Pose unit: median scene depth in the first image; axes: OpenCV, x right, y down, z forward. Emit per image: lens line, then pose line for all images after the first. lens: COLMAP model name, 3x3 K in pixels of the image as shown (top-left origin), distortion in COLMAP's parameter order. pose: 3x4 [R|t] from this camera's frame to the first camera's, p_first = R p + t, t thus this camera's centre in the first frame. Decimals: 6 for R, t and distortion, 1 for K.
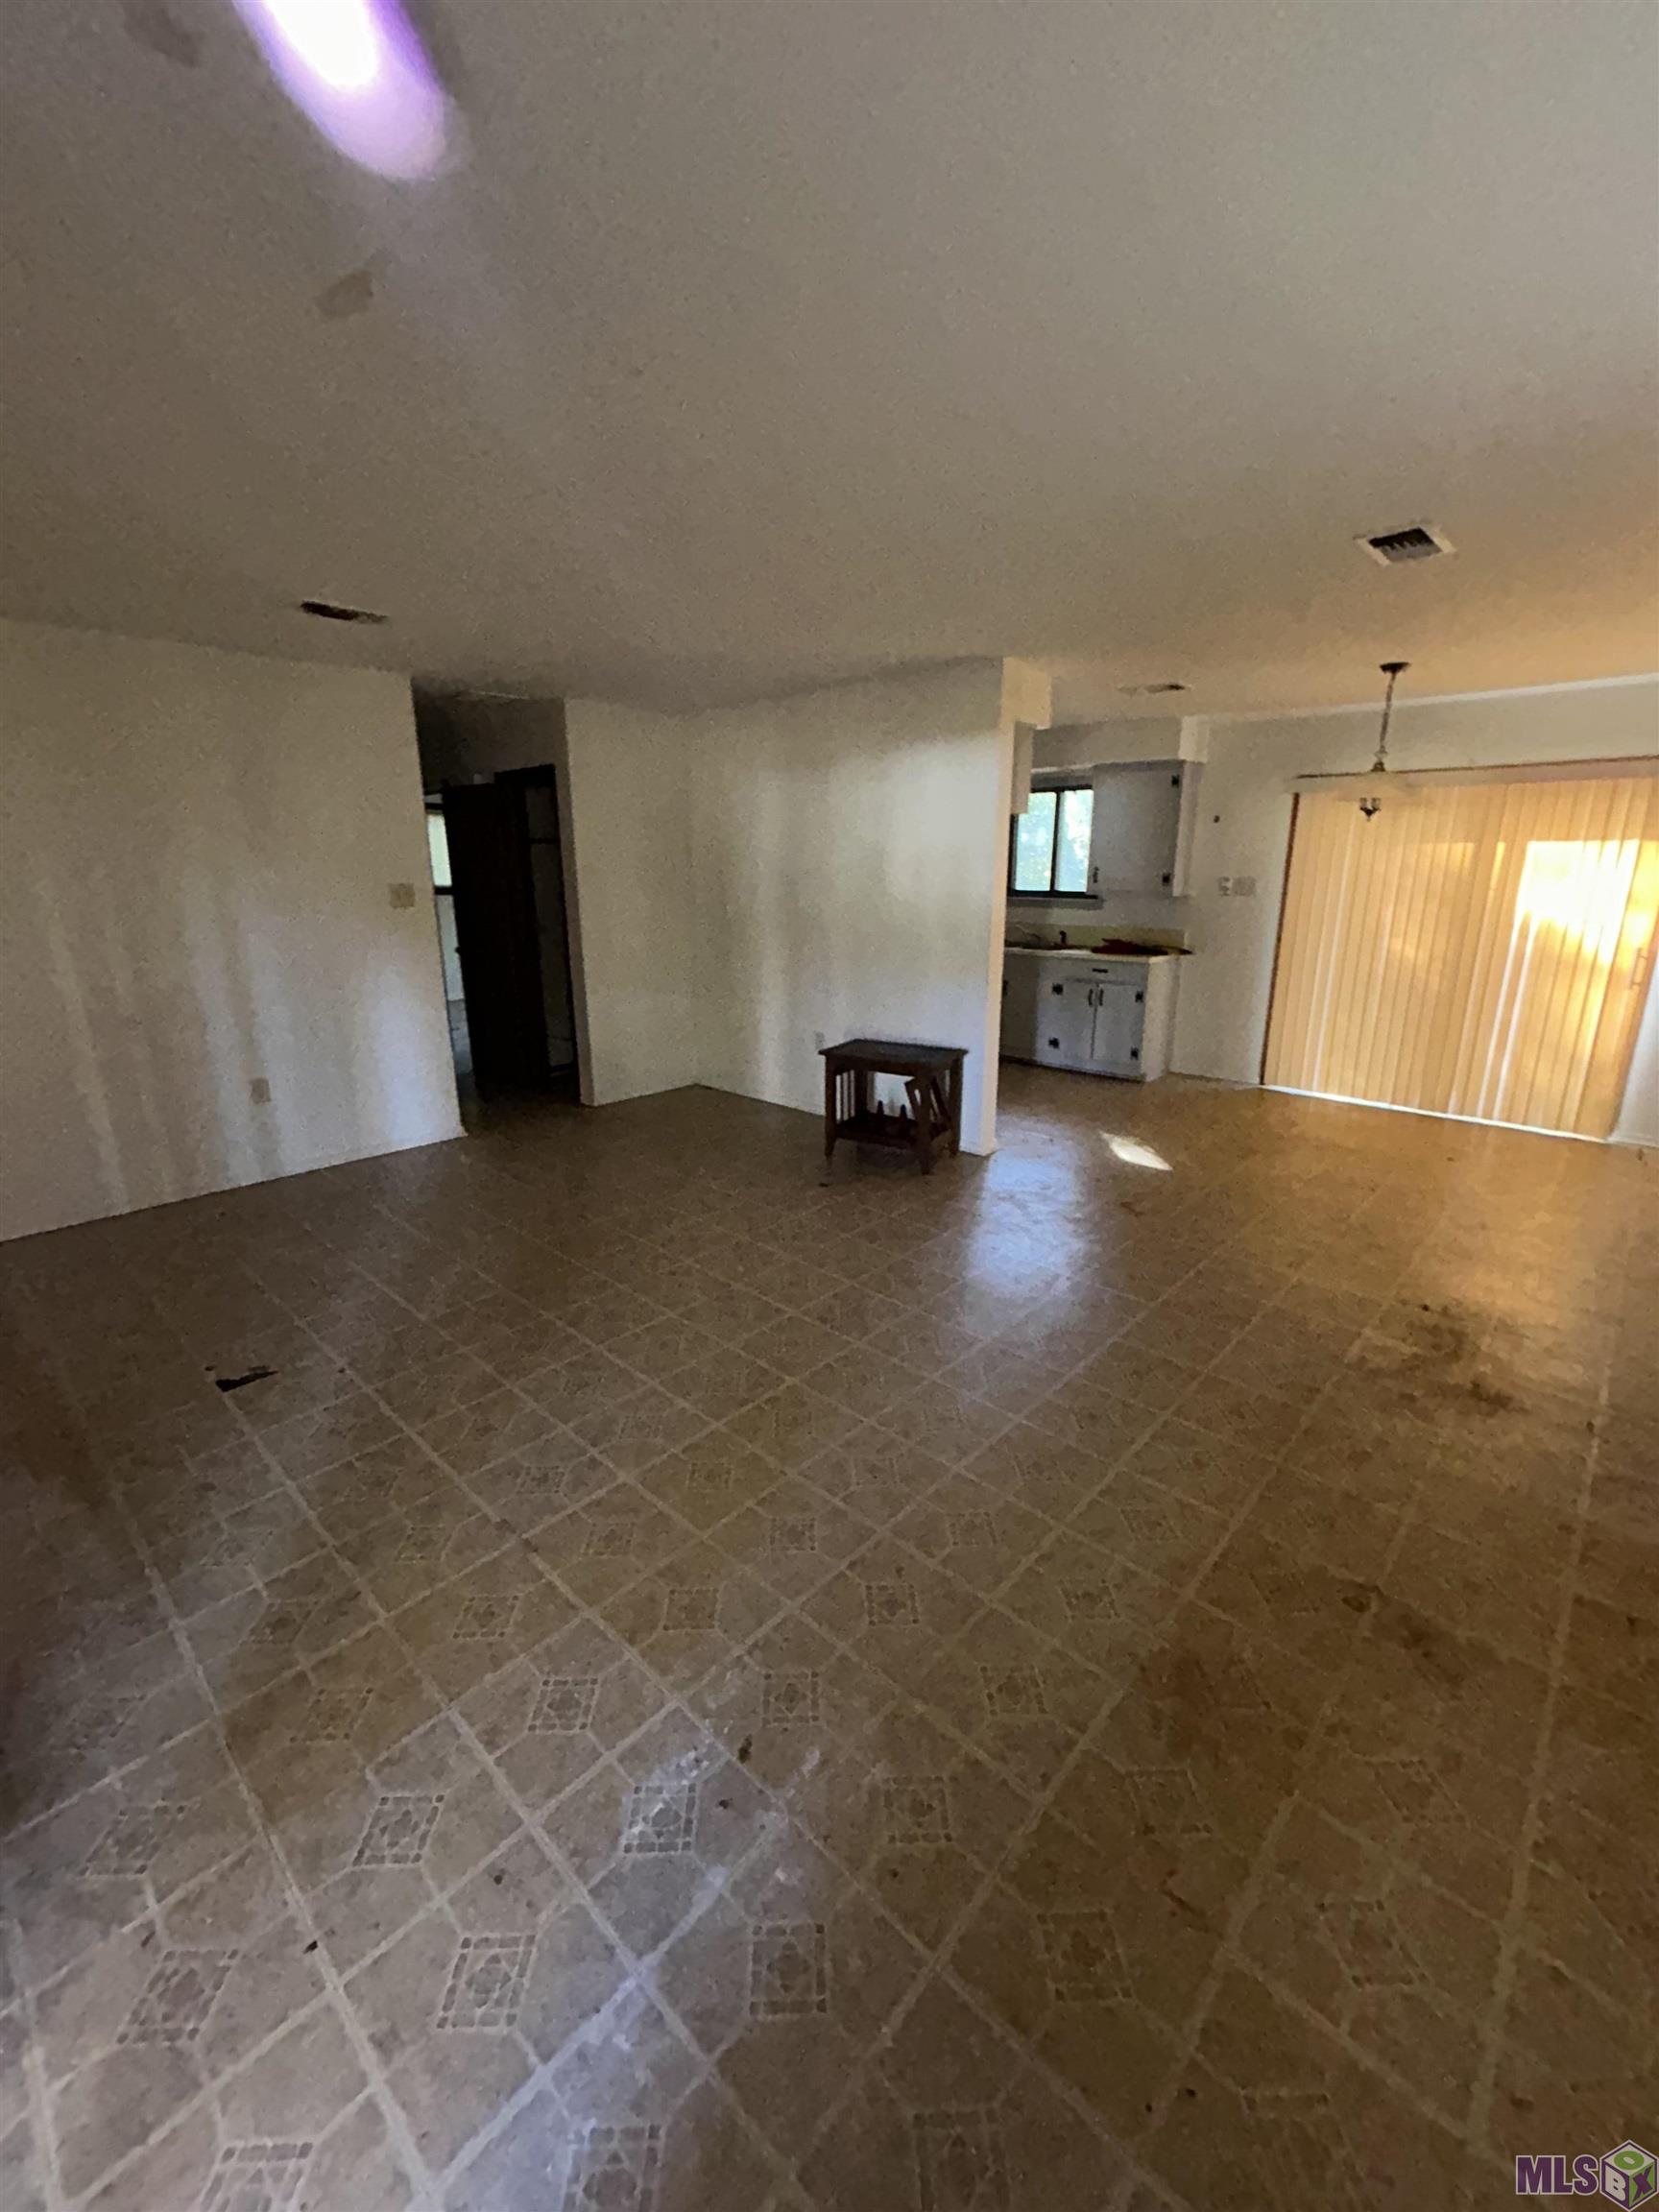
lens RADIAL K [[891.9, 0, 835.9], [0, 891.9, 1101.1], [0, 0, 1]] dist [0.002489, 0.000533]
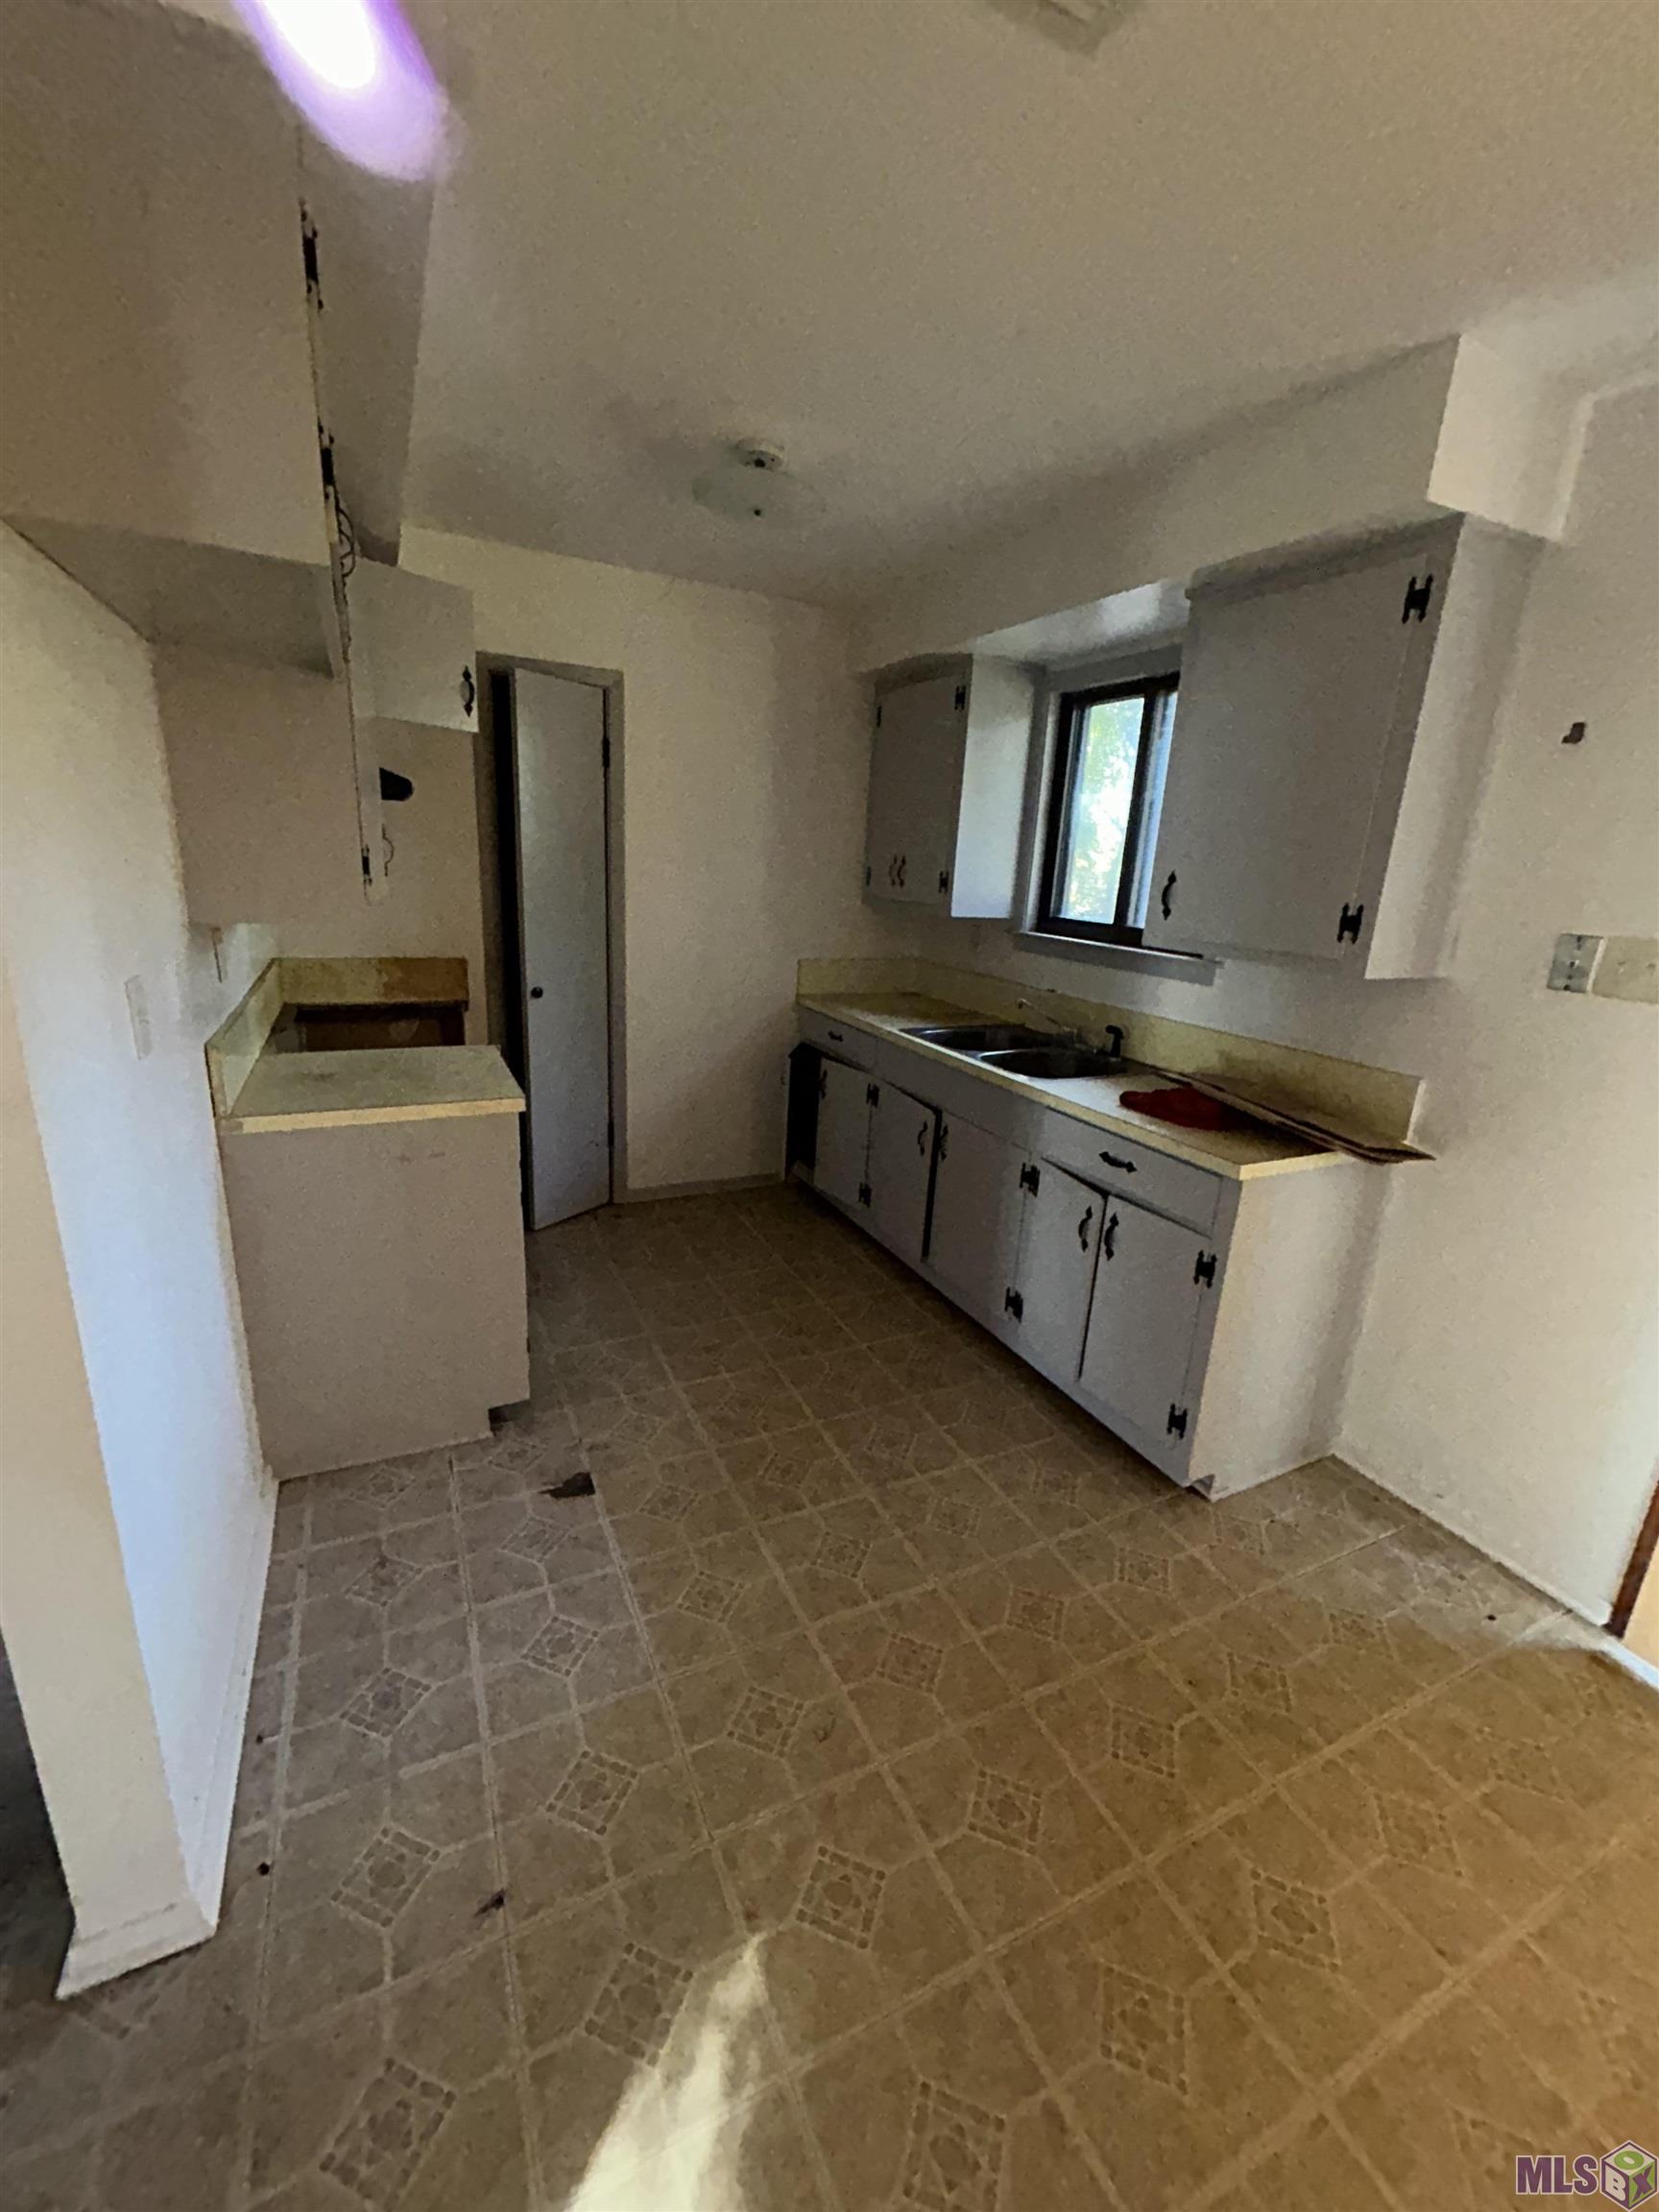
lens RADIAL K [[891.9, 0, 825.2], [0, 891.9, 1100.9], [0, 0, 1]] dist [0.002489, 0.000533]
pose [[0.933830, 0.149919, -0.324787, 0.301156], [-0.154691, 0.987899, 0.011237, -0.157098], [0.322541, 0.039748, 0.945721, 0.627877]]
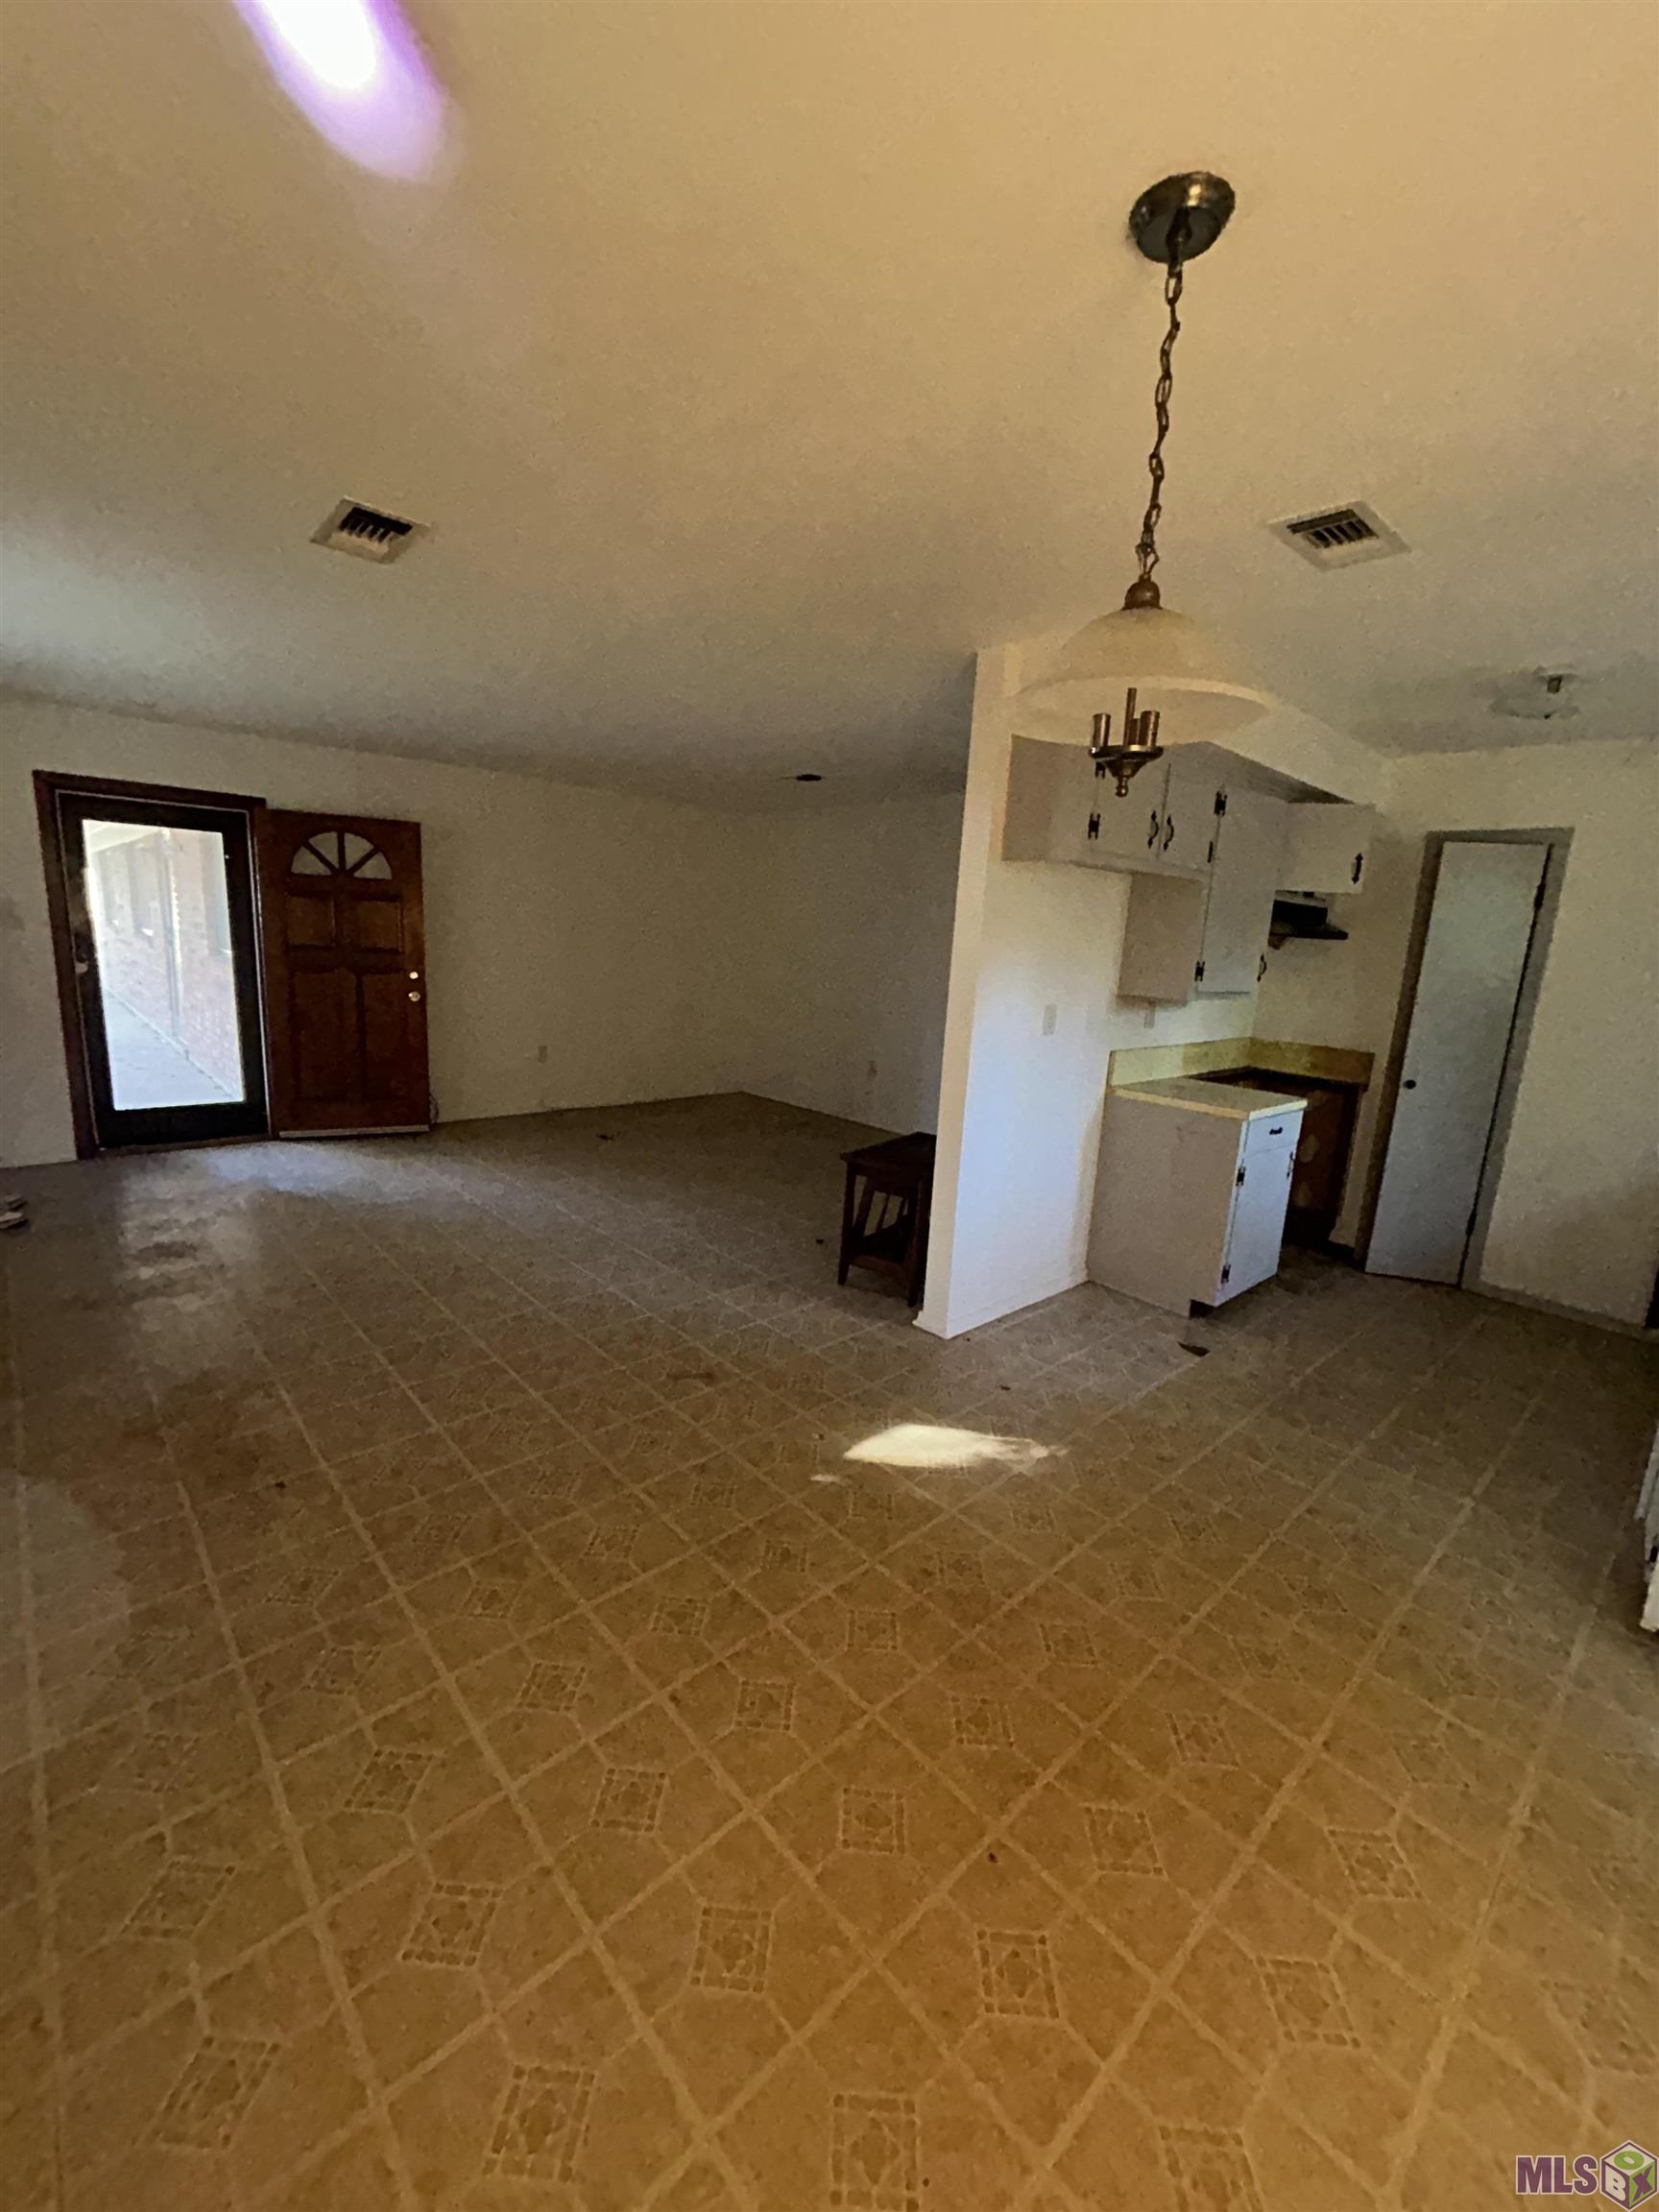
lens RADIAL K [[891.9, 0, 832.2], [0, 891.9, 1109.3], [0, 0, 1]] dist [0.002489, 0.000533]
pose [[-0.076107, 0.201407, -0.976547, 4.410526], [-0.323974, 0.921253, 0.215251, -0.356024], [0.943000, 0.332757, -0.004863, 1.132554]]
